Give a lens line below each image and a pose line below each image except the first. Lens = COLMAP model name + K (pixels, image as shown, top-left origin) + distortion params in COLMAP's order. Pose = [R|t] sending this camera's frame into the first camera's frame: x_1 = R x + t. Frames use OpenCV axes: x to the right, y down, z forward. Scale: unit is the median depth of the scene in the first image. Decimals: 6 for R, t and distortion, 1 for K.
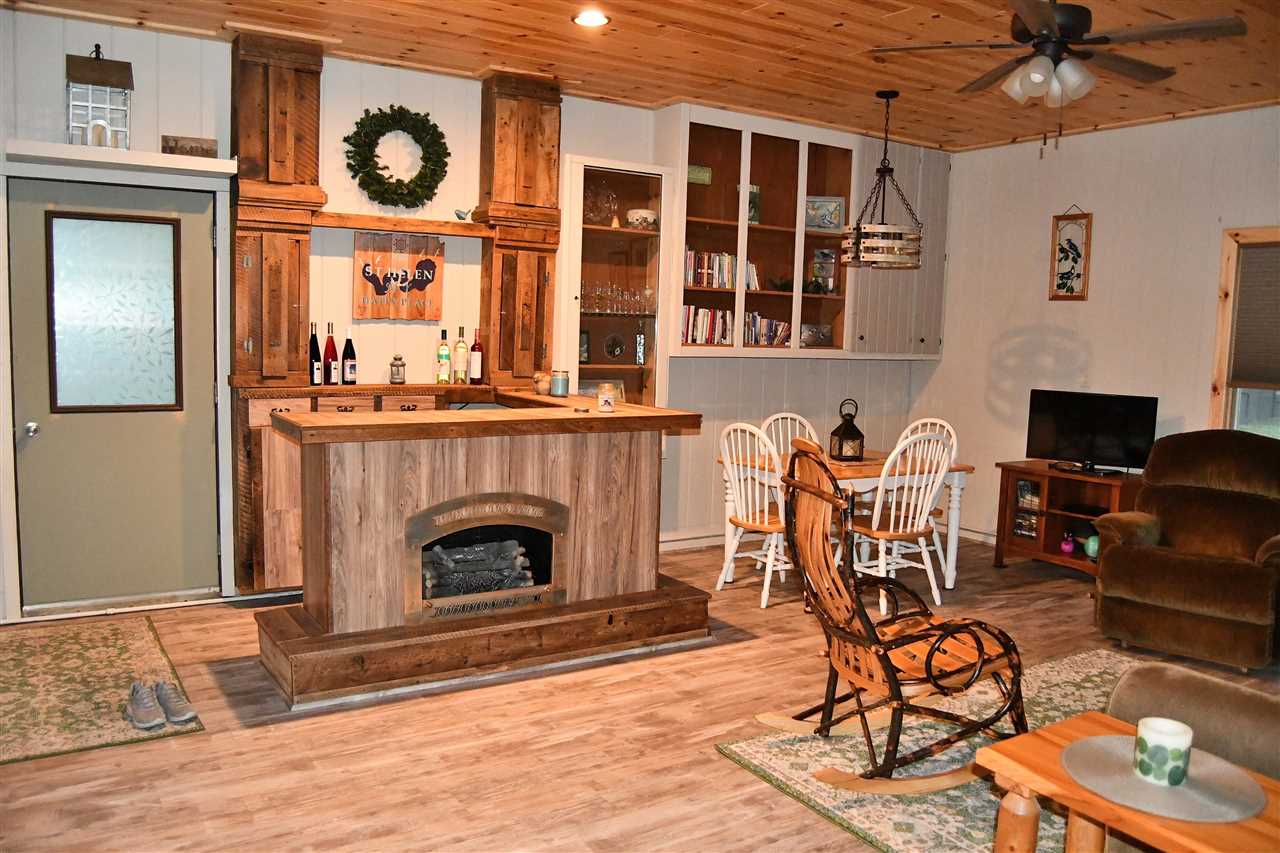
lens RADIAL K [[1005.5, 0, 640.0], [0, 1005.5, 426.5], [0, 0, 1]] dist [-0.090280, 0.036415]
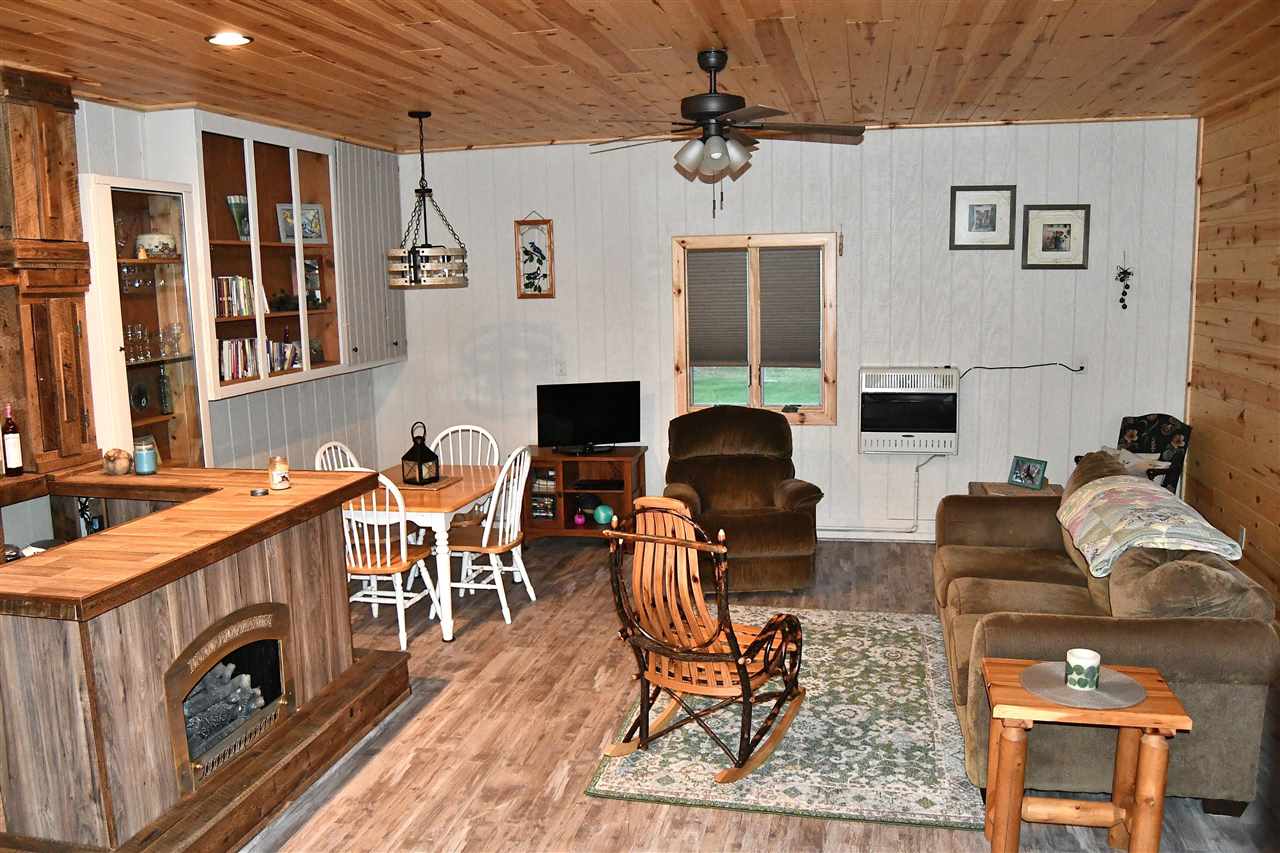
lens RADIAL K [[1043.3, 0, 640.0], [0, 1043.3, 426.5], [0, 0, 1]] dist [-0.075870, 0.010495]
pose [[0.708651, -0.149701, 0.689495, -0.378256], [0.113733, 0.988689, 0.097767, -0.107064], [-0.696332, 0.009136, 0.717661, 0.109558]]
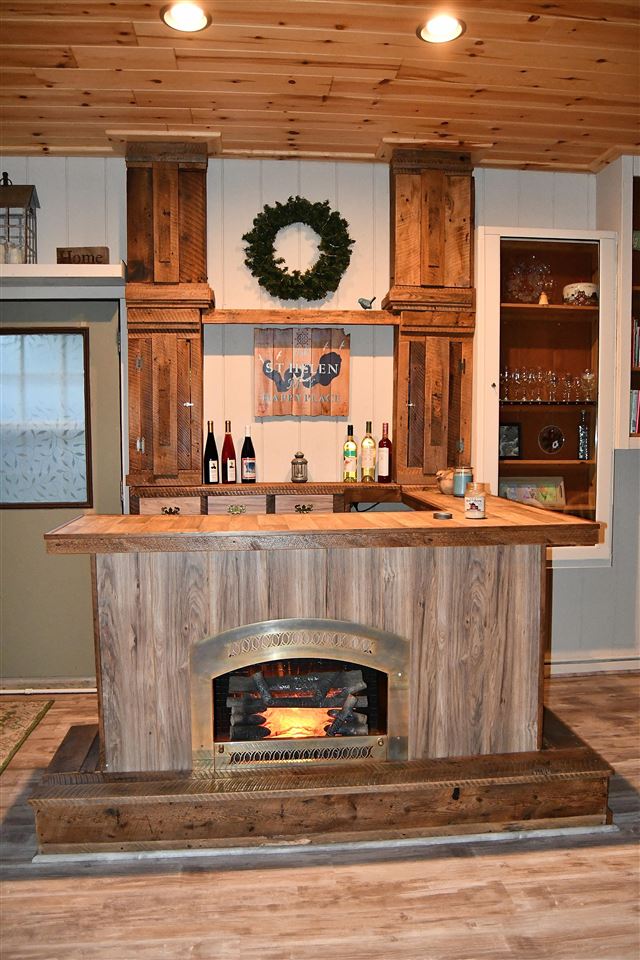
lens RADIAL K [[754.1, 0, 323.2], [0, 754.1, 484.1], [0, 0, 1]] dist [-0.090280, 0.036415]
pose [[0.889241, -0.001079, -0.457438, 0.114523], [-0.015184, 0.999377, -0.031874, -0.018355], [0.457187, 0.035289, 0.888670, 0.369962]]
